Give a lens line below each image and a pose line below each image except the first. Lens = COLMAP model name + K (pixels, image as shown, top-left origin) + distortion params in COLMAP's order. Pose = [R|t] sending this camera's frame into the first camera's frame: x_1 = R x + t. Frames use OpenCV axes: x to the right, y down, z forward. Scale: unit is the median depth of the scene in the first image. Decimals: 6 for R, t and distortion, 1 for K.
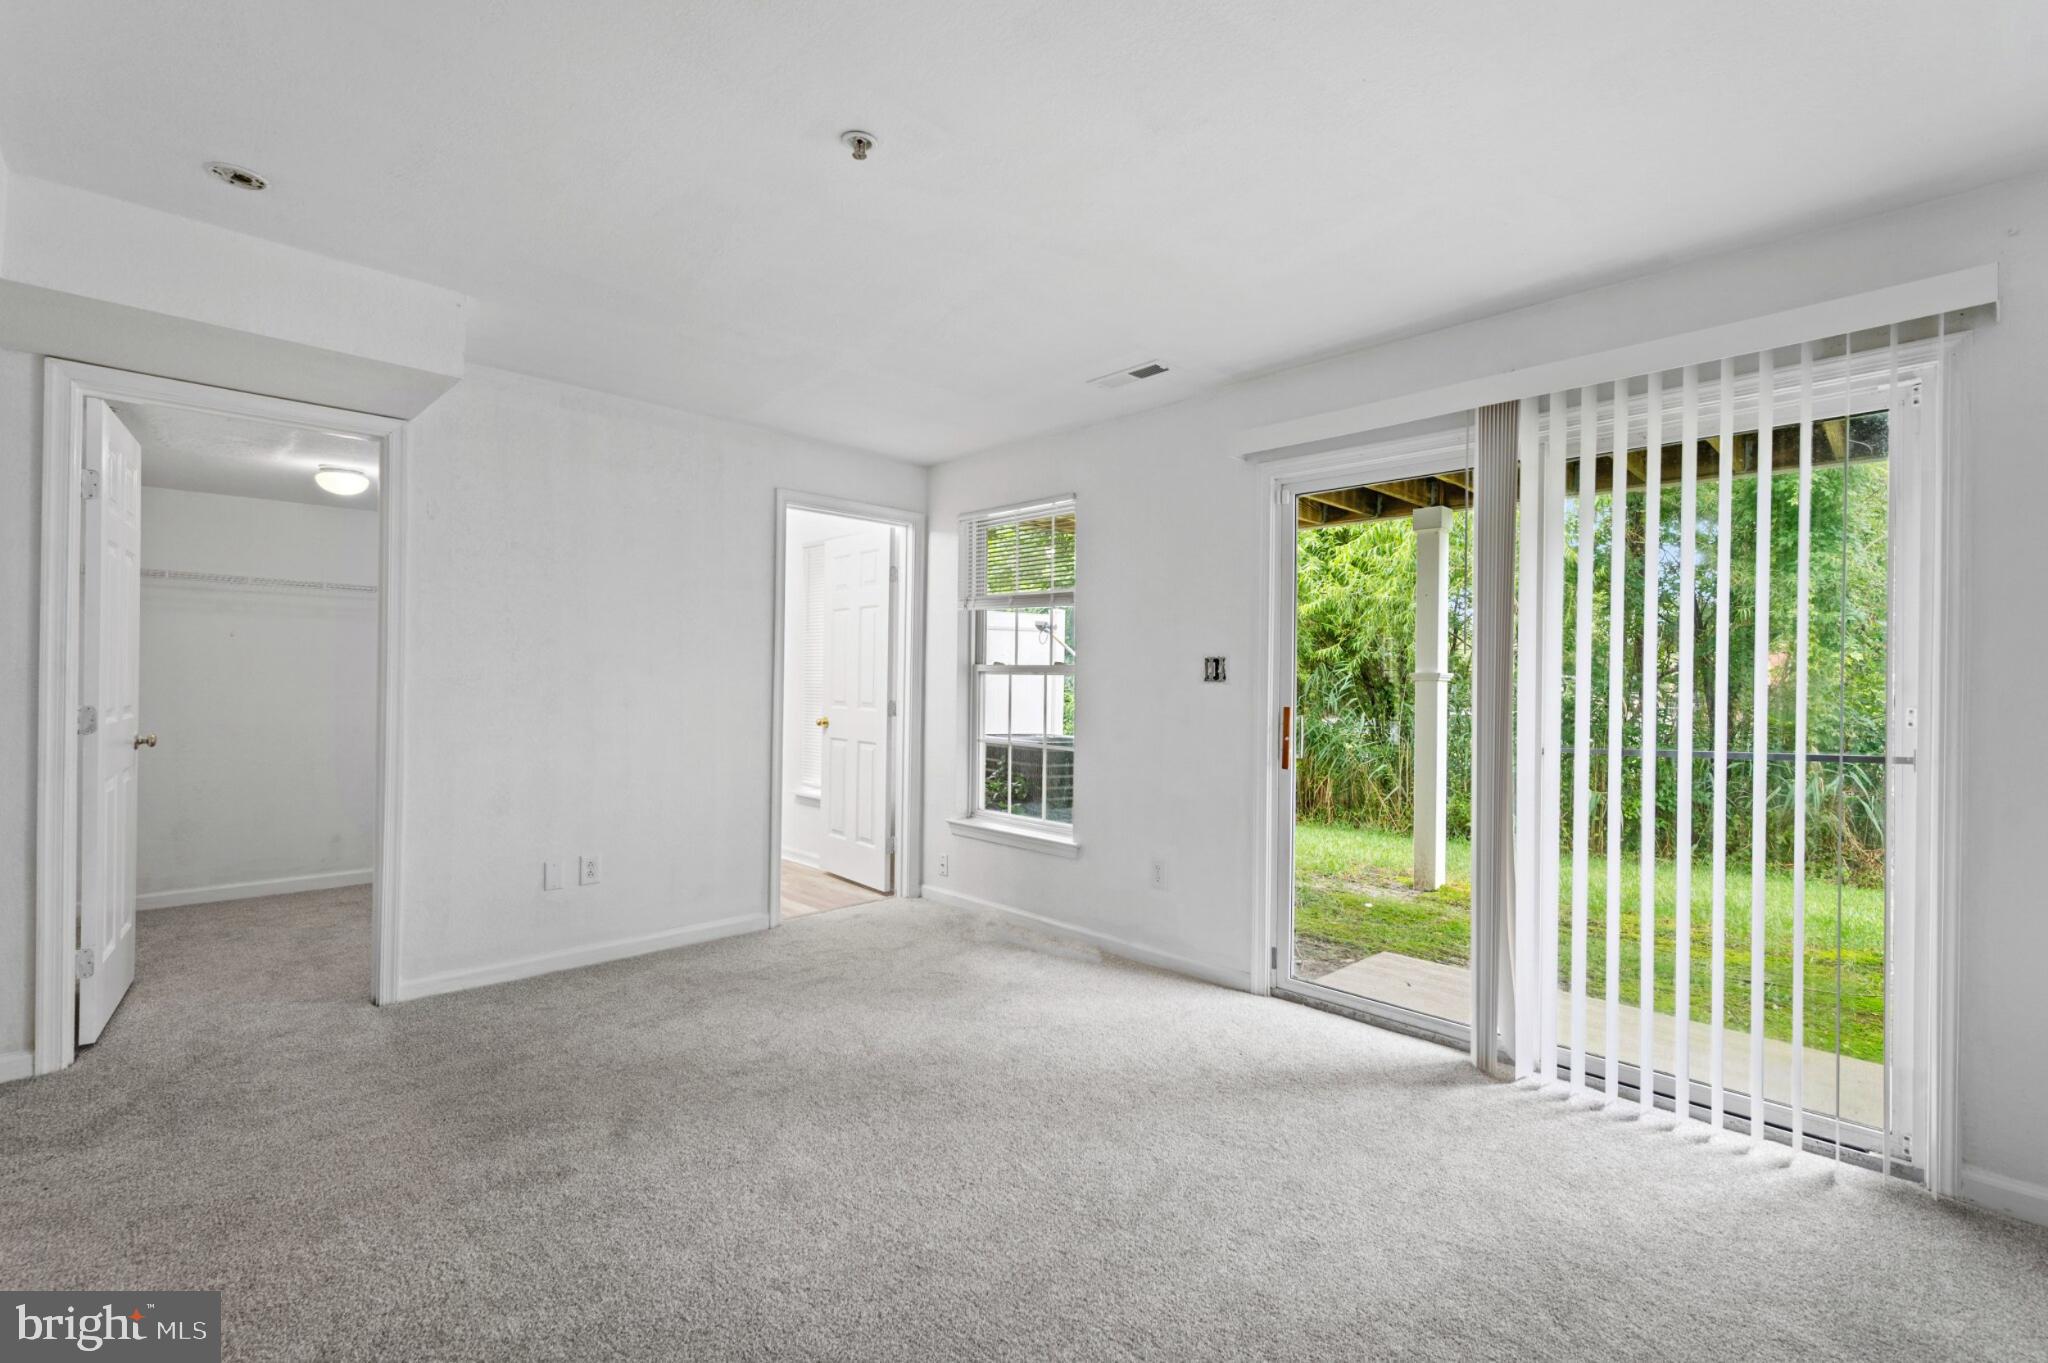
lens RADIAL K [[890.7, 0, 1024.0], [0, 890.7, 681.5], [0, 0, 1]] dist [-0.002260, -0.000549]
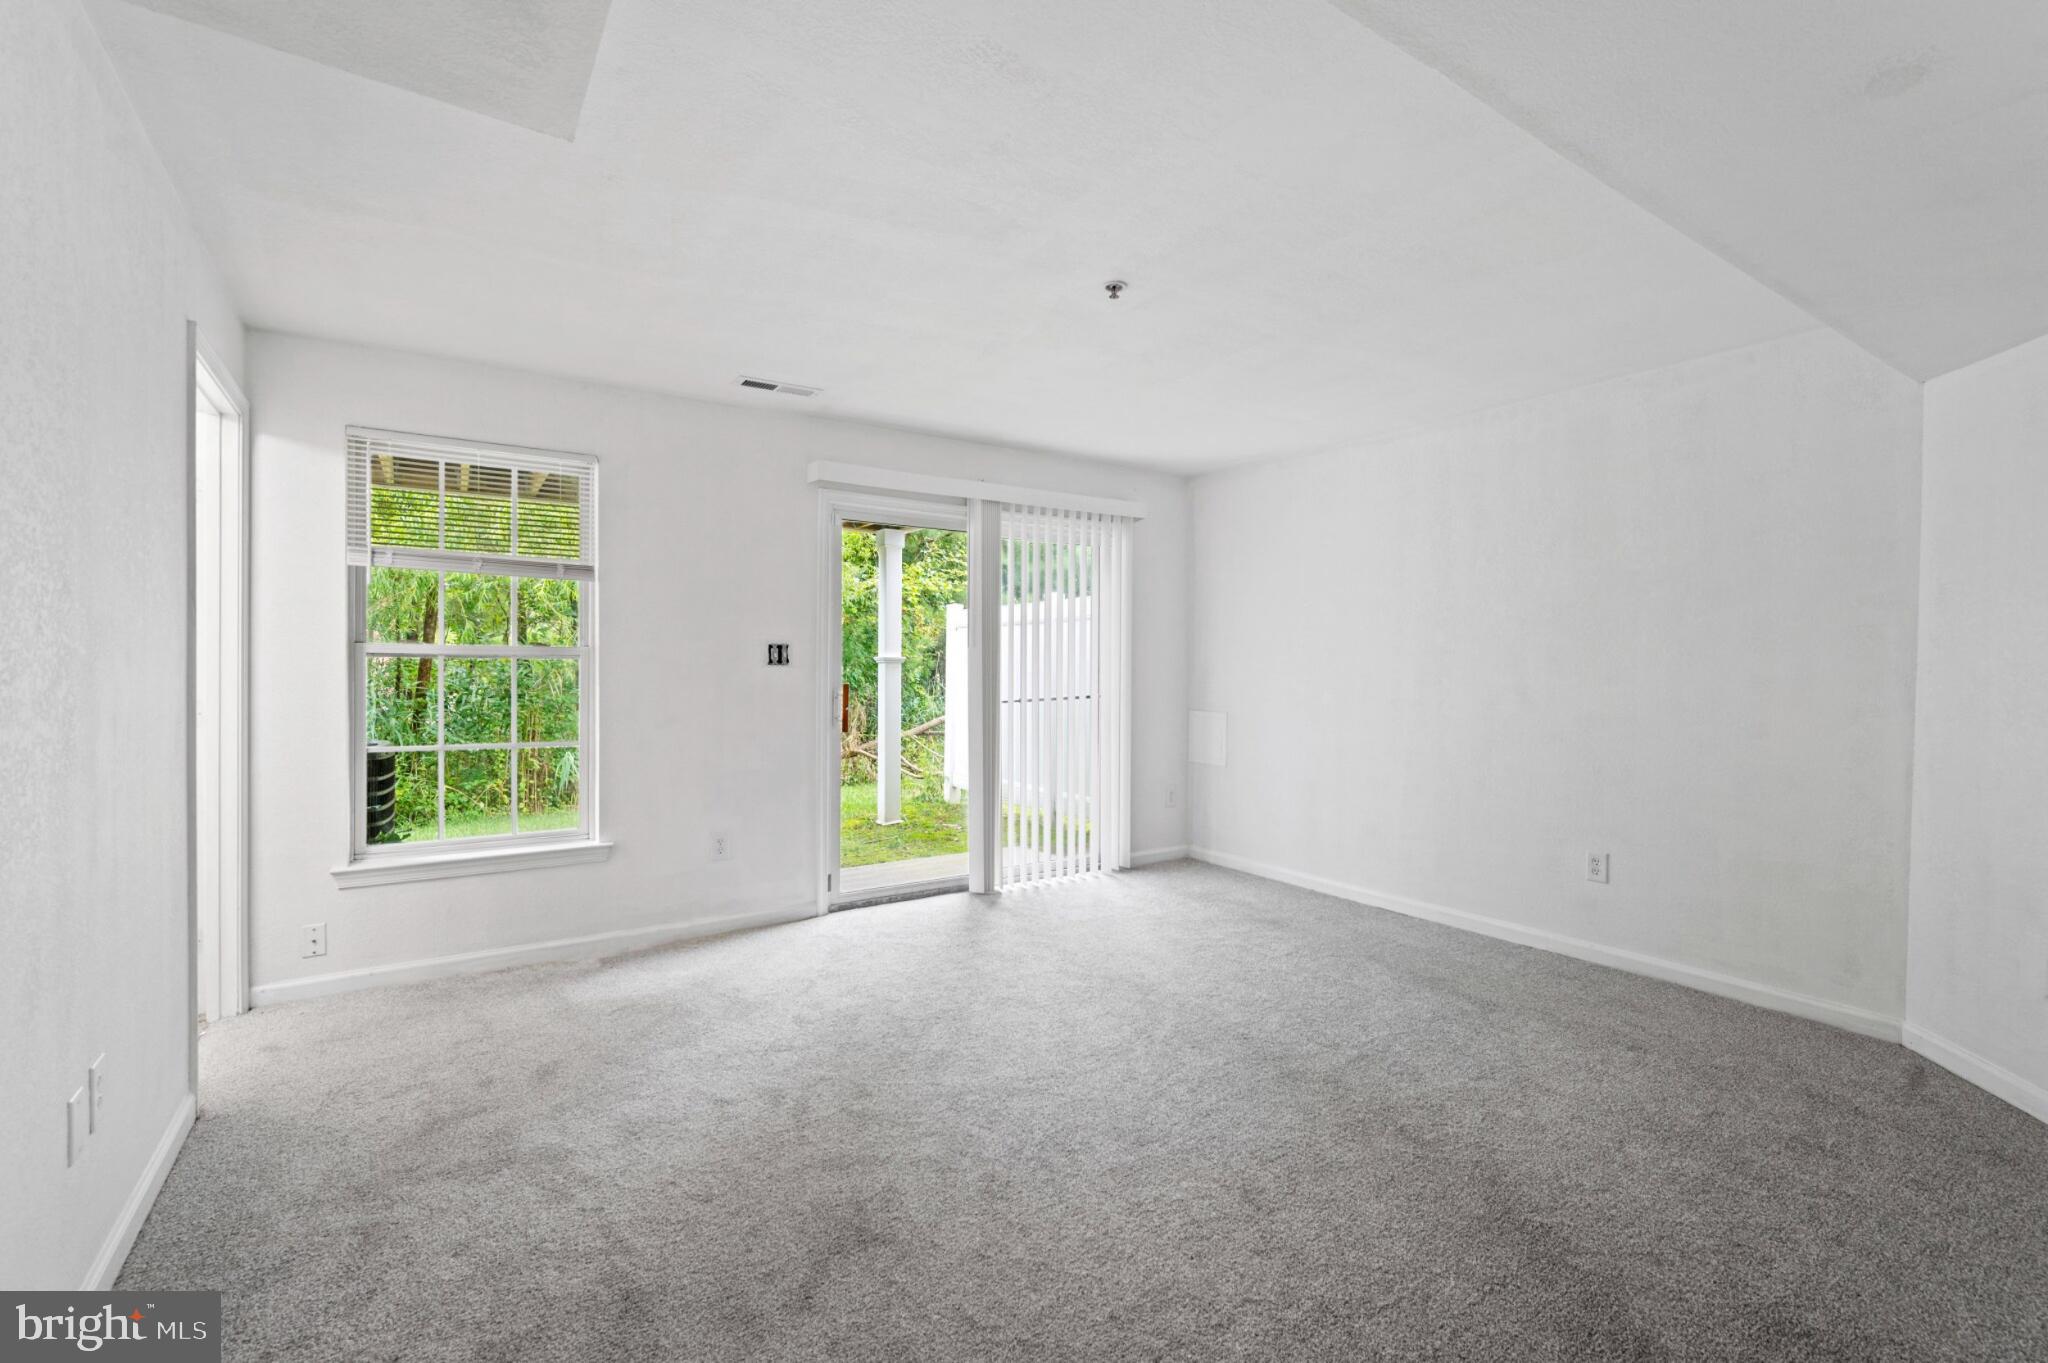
lens RADIAL K [[899.1, 0, 1024.0], [0, 899.1, 681.5], [0, 0, 1]] dist [-0.000153, -0.000157]
pose [[0.183690, -0.026513, 0.982627, -0.883630], [-0.001030, 0.999630, 0.027164, -0.010684], [-0.982984, -0.006002, 0.183595, 0.475434]]
